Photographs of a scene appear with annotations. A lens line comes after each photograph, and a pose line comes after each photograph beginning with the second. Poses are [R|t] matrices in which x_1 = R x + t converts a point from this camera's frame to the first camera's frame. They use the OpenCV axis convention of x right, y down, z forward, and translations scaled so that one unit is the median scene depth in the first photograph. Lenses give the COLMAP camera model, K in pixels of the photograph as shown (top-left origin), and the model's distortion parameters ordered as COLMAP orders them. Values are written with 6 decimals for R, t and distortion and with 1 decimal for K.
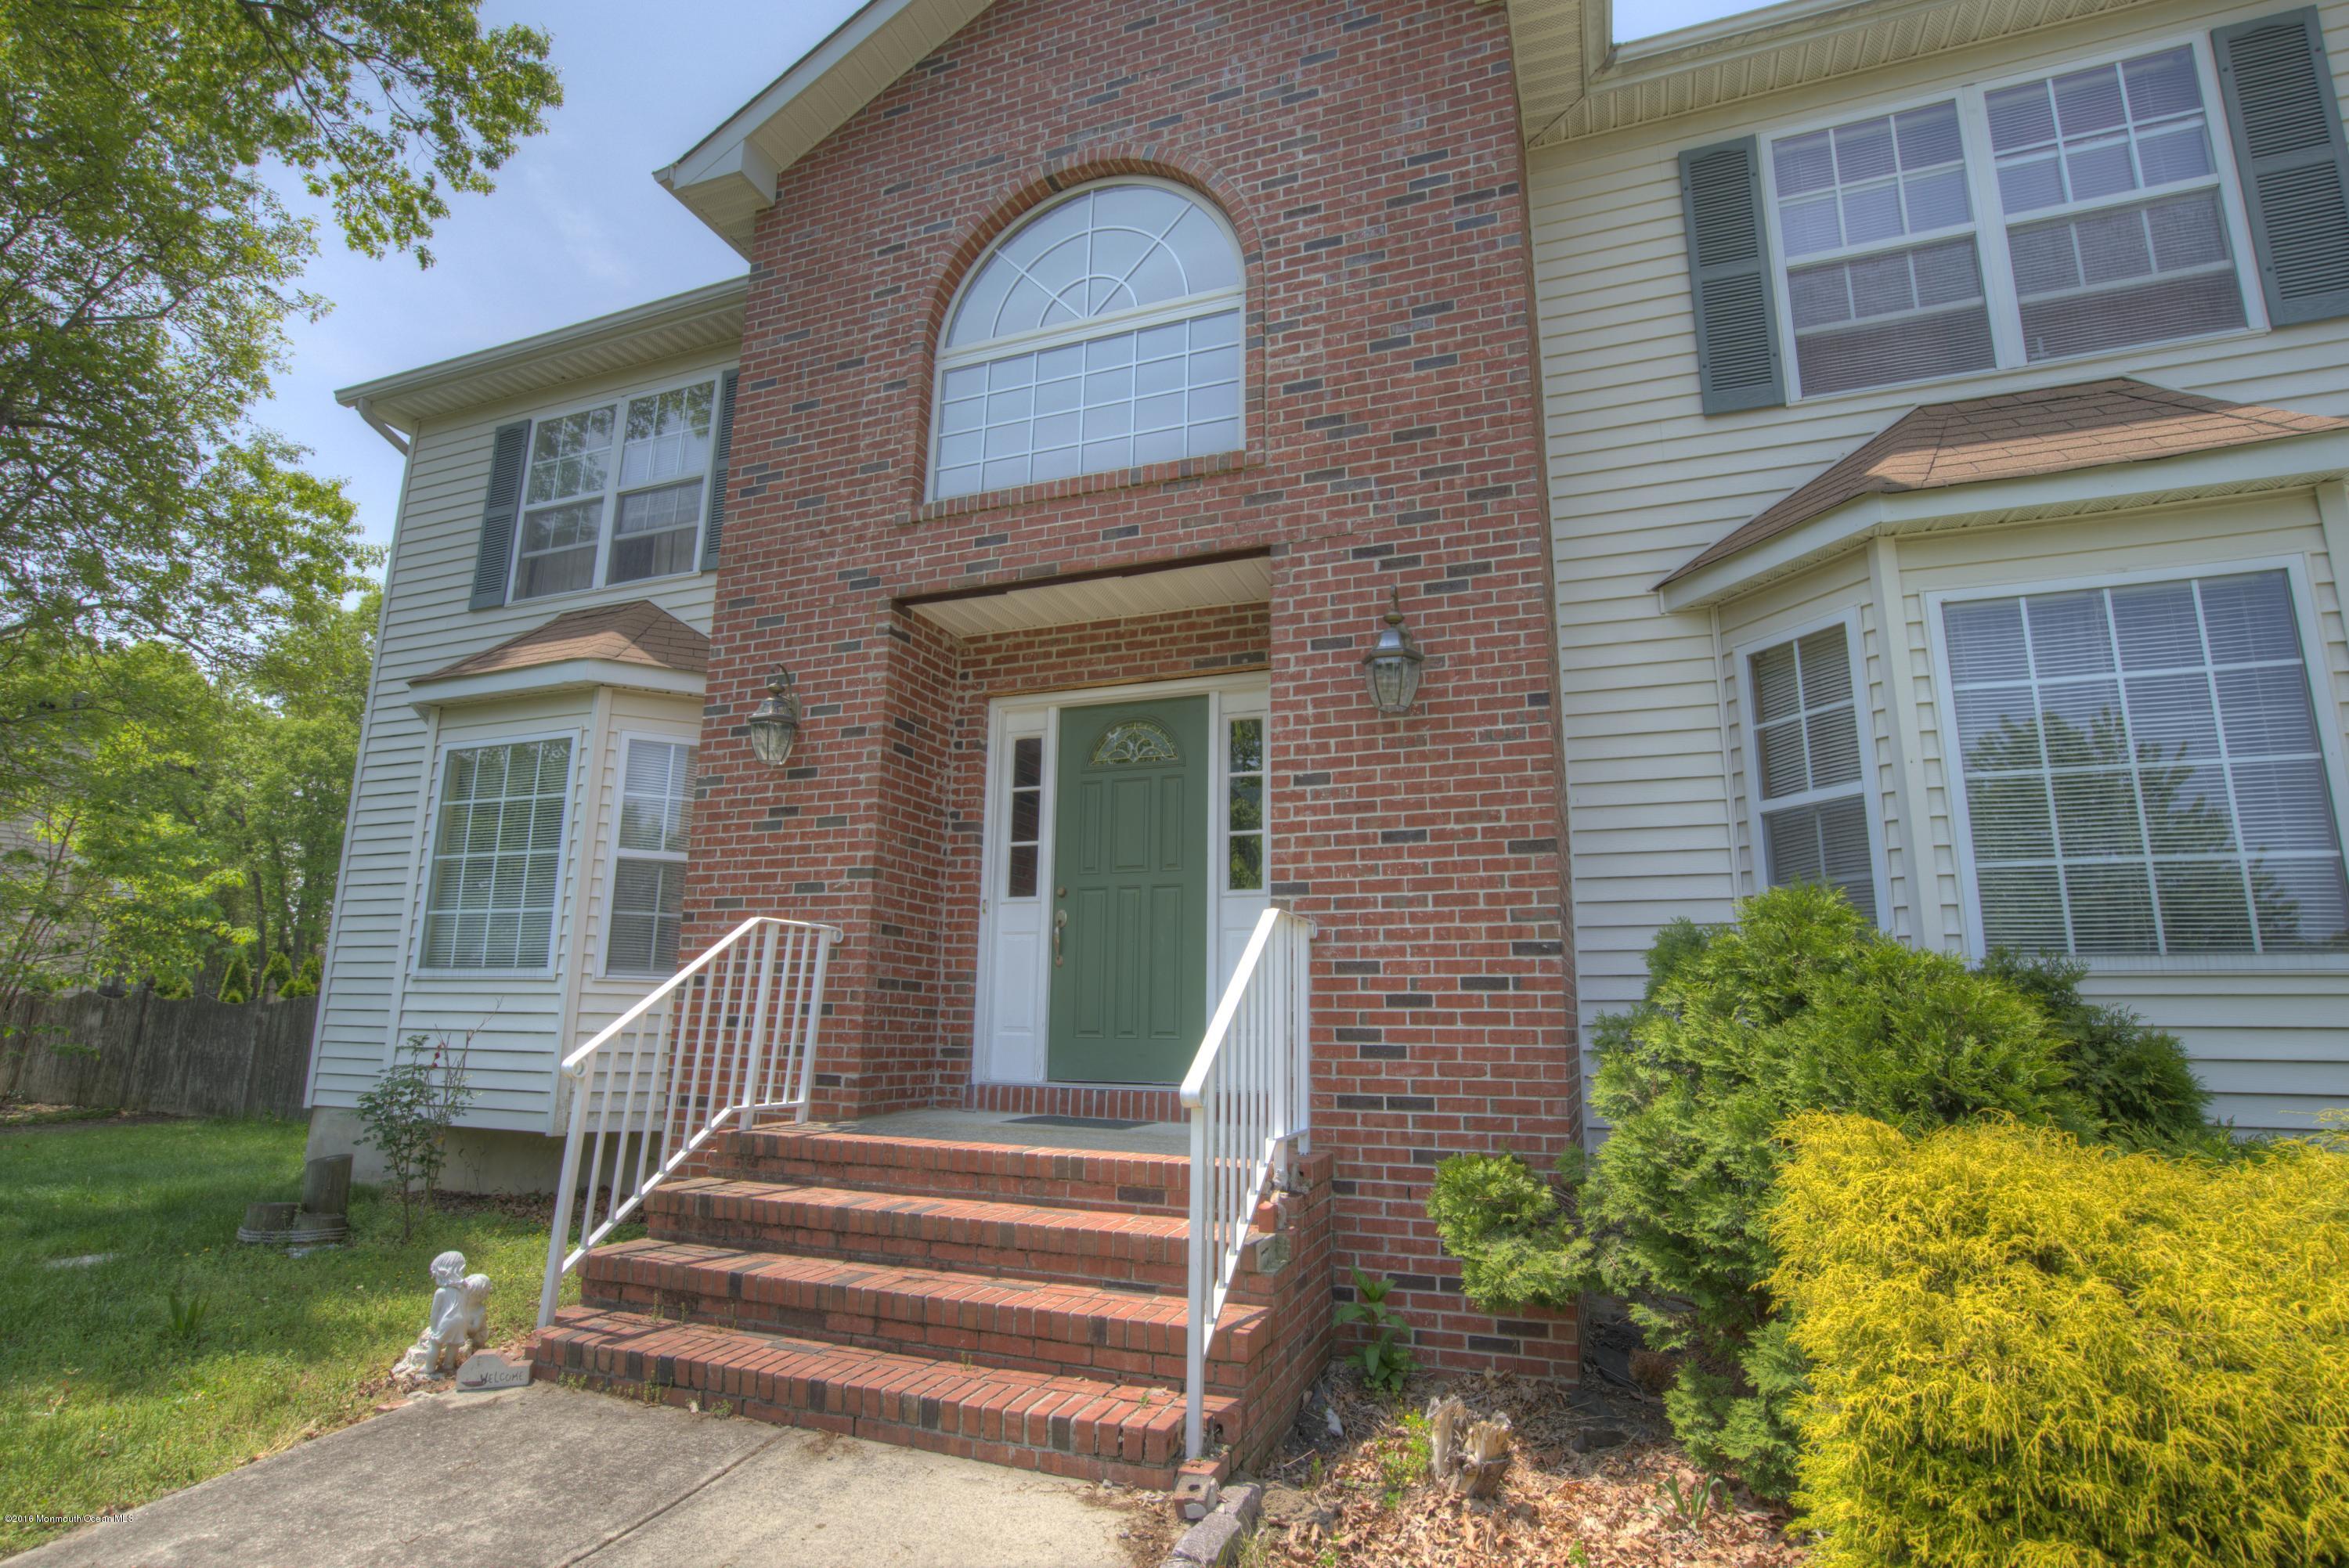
lens RADIAL K [[1176.4, 0, 1171.9], [0, 1176.4, 800.8], [0, 0, 1]] dist [-0.039910, 0.005935]
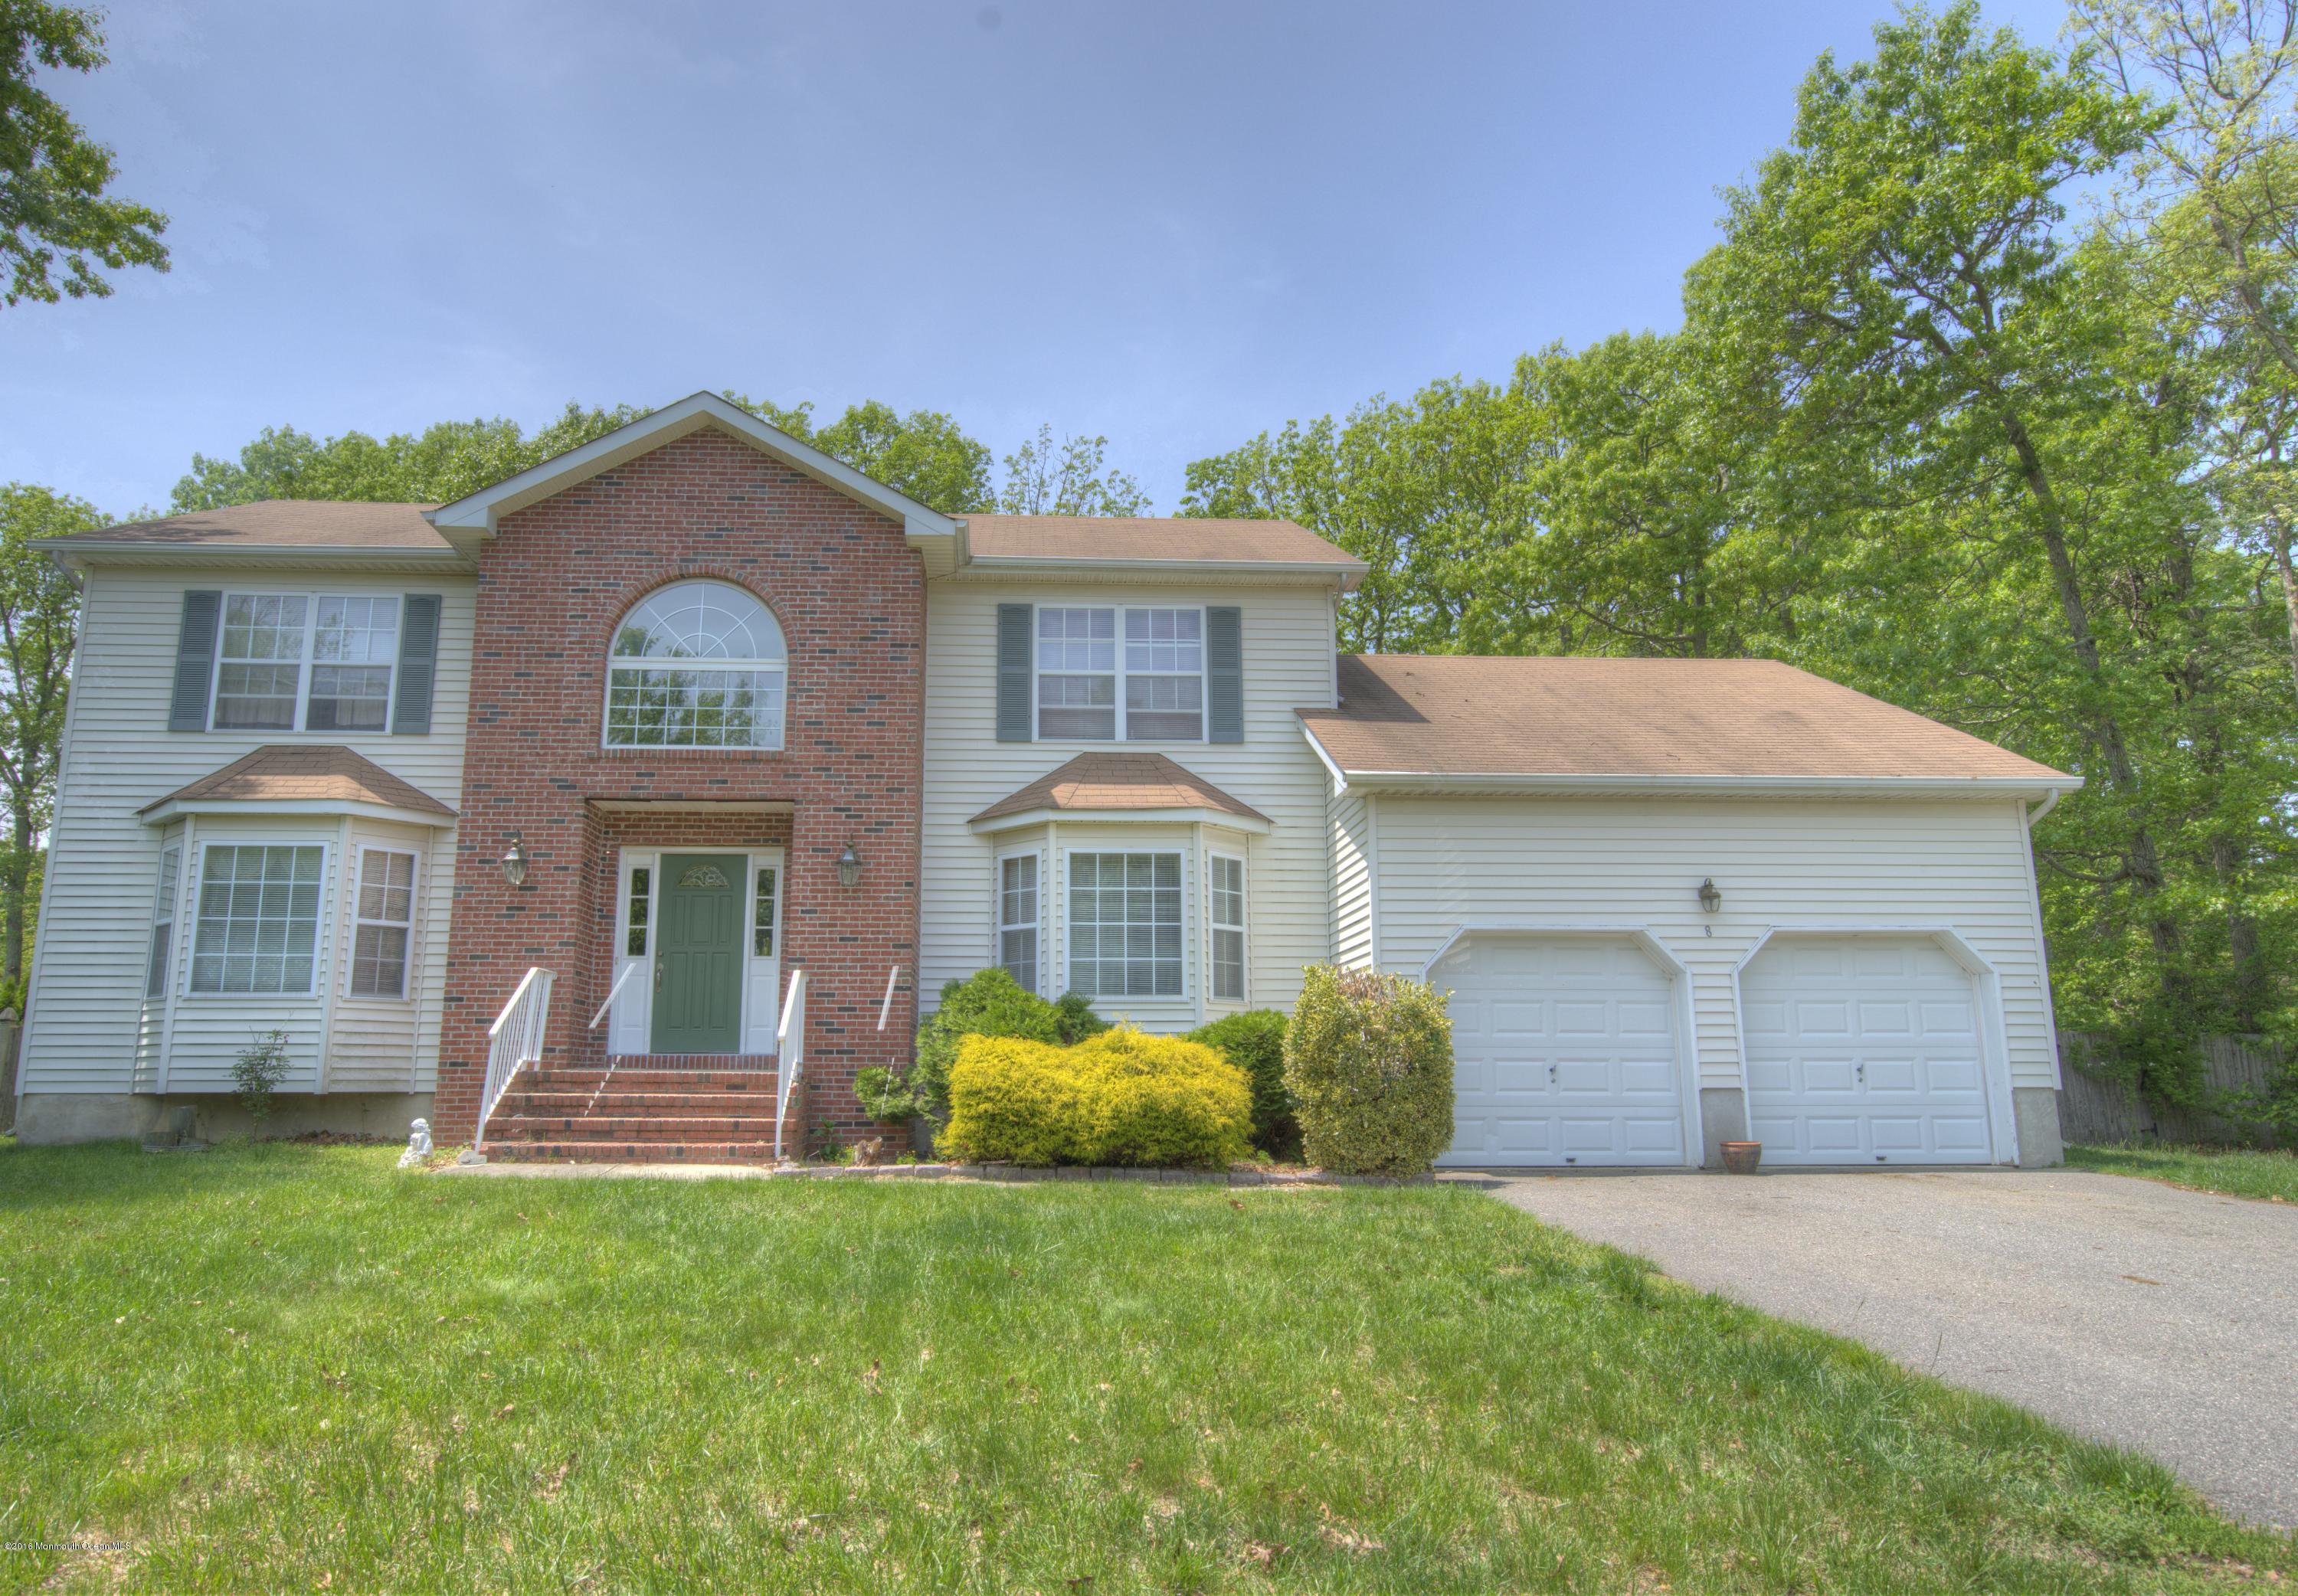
lens RADIAL K [[1505.6, 0, 1107.9], [0, 1505.6, 796.3], [0, 0, 1]] dist [-0.008619, 0.003508]
pose [[0.912700, 0.063924, 0.403600, -0.458040], [-0.064832, 0.997831, -0.011430, -0.206713], [-0.403455, -0.015734, 0.914864, -1.590205]]
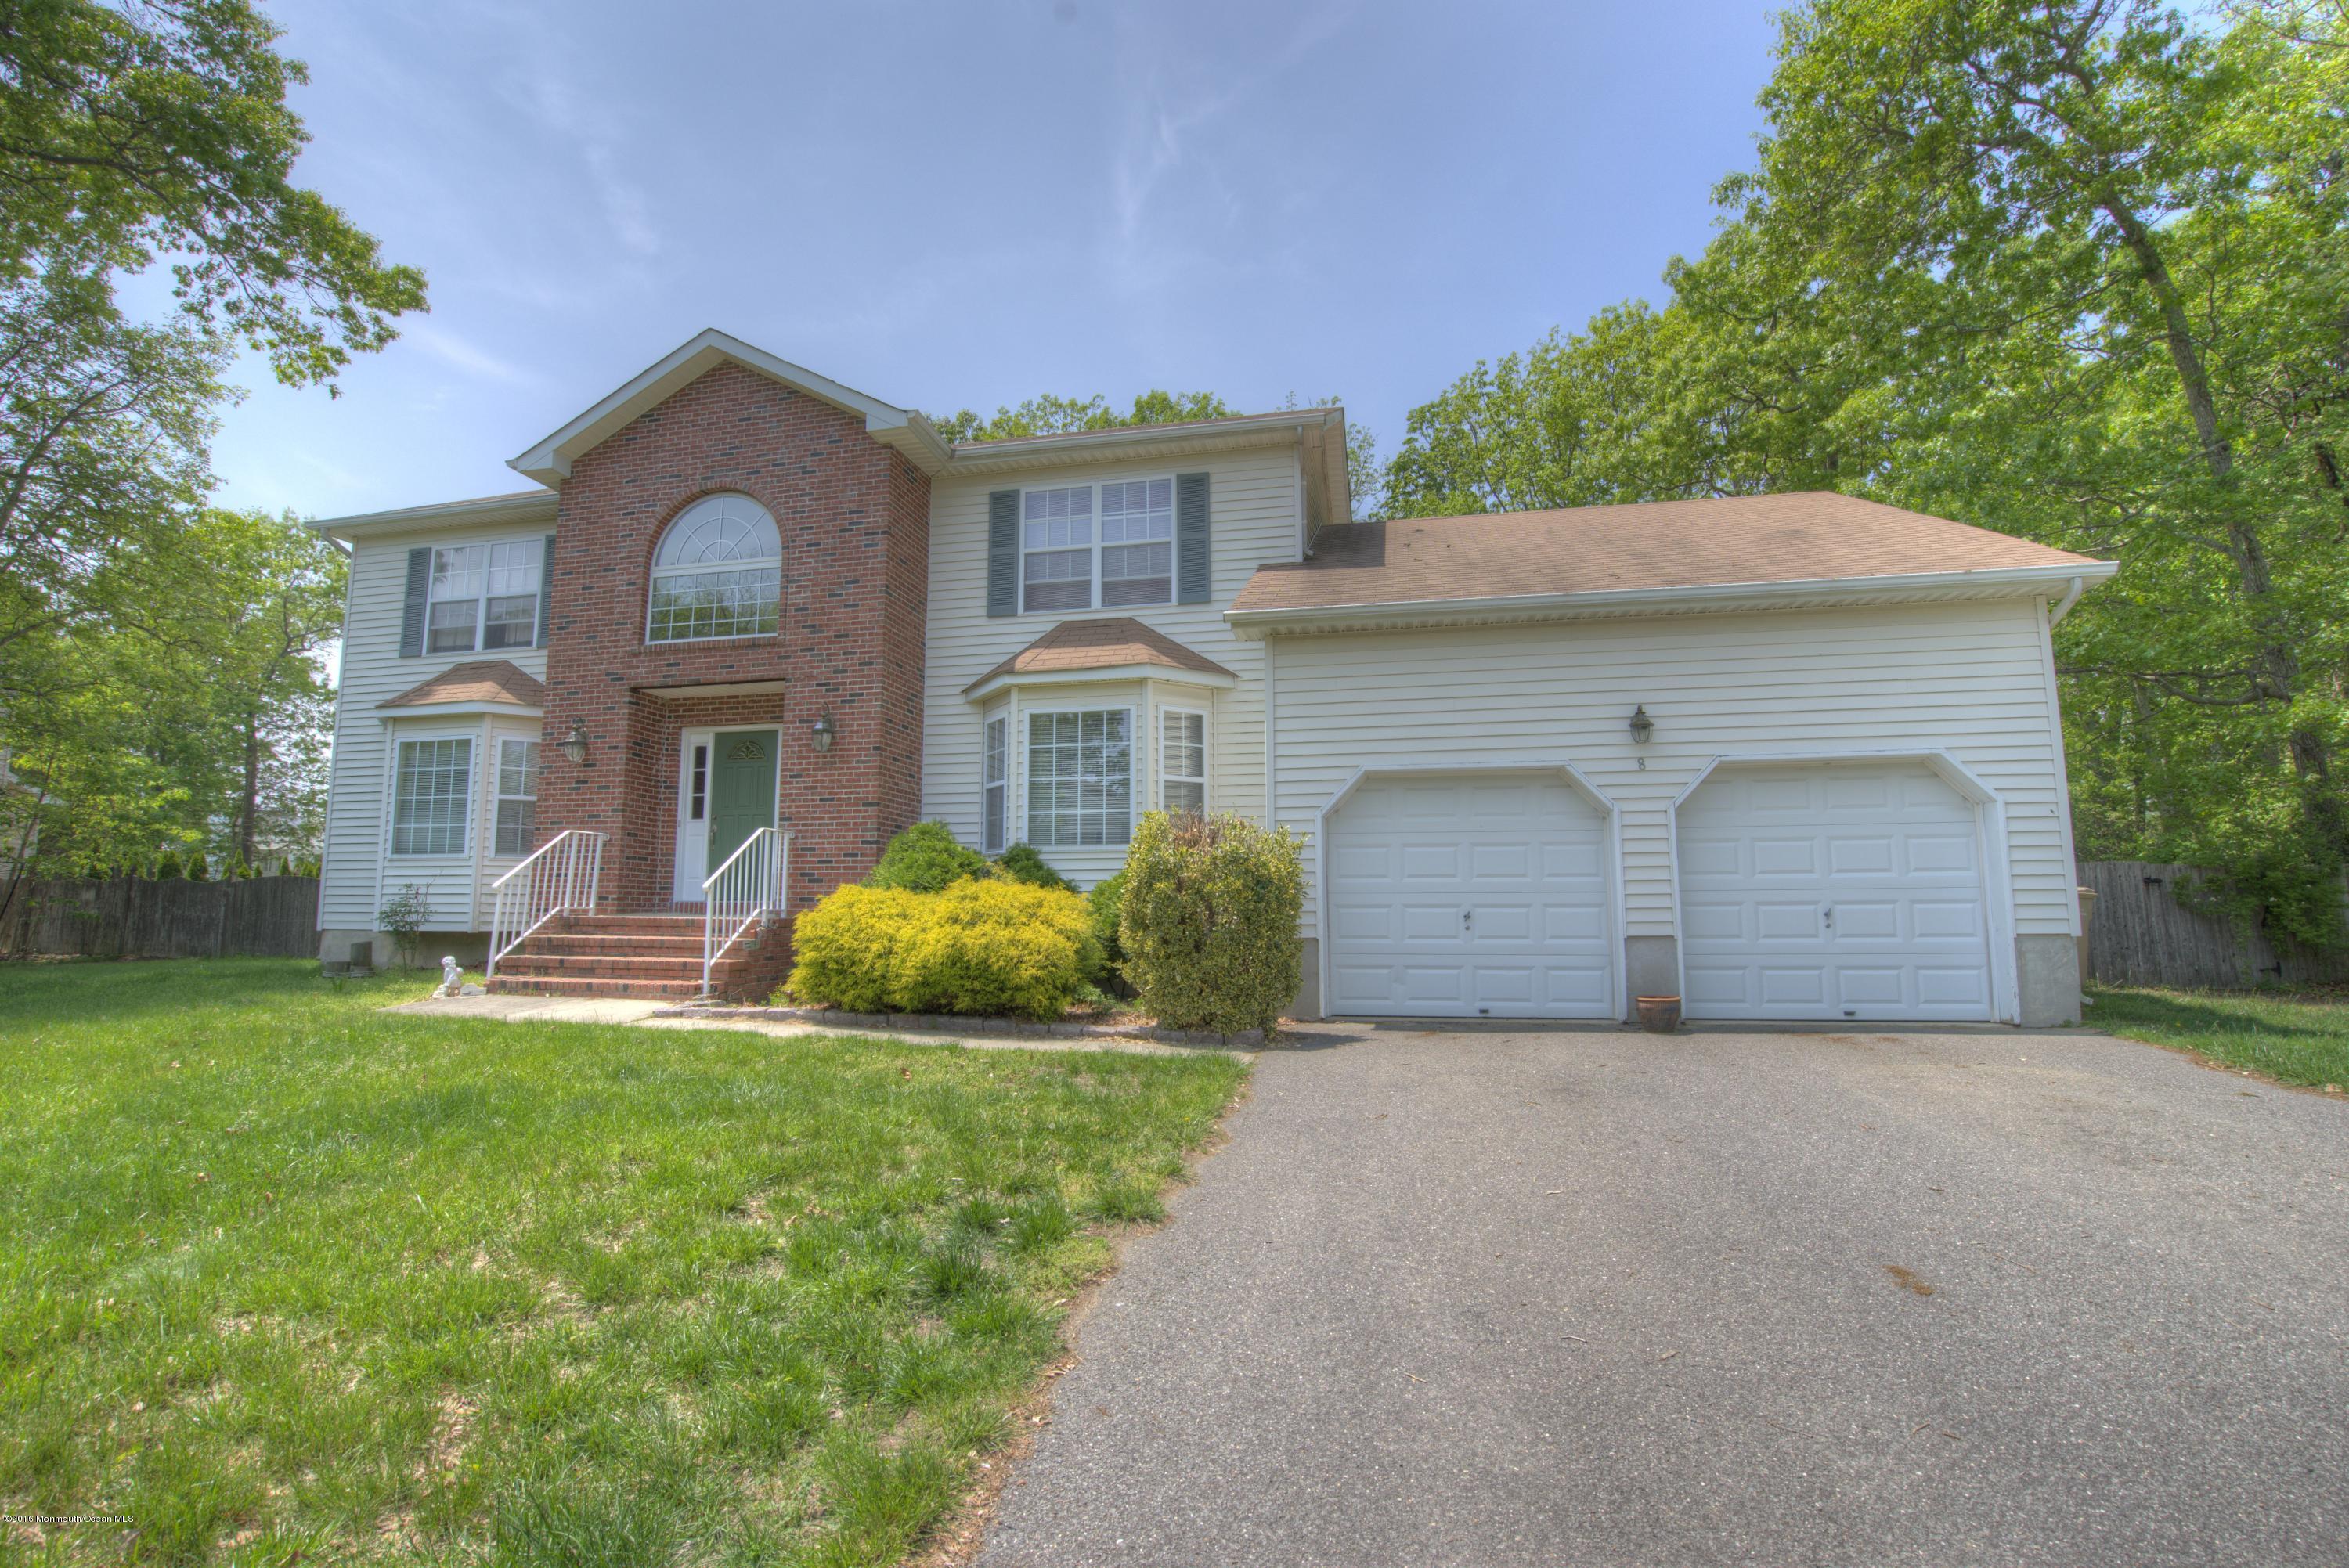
lens RADIAL K [[1076.6, 0, 1166.9], [0, 1076.6, 797.6], [0, 0, 1]] dist [-0.044279, 0.008058]
pose [[0.988152, 0.001517, 0.153471, 0.474278], [-0.014732, 0.996271, 0.085009, -0.154474], [-0.152770, -0.086263, 0.984490, -1.203981]]
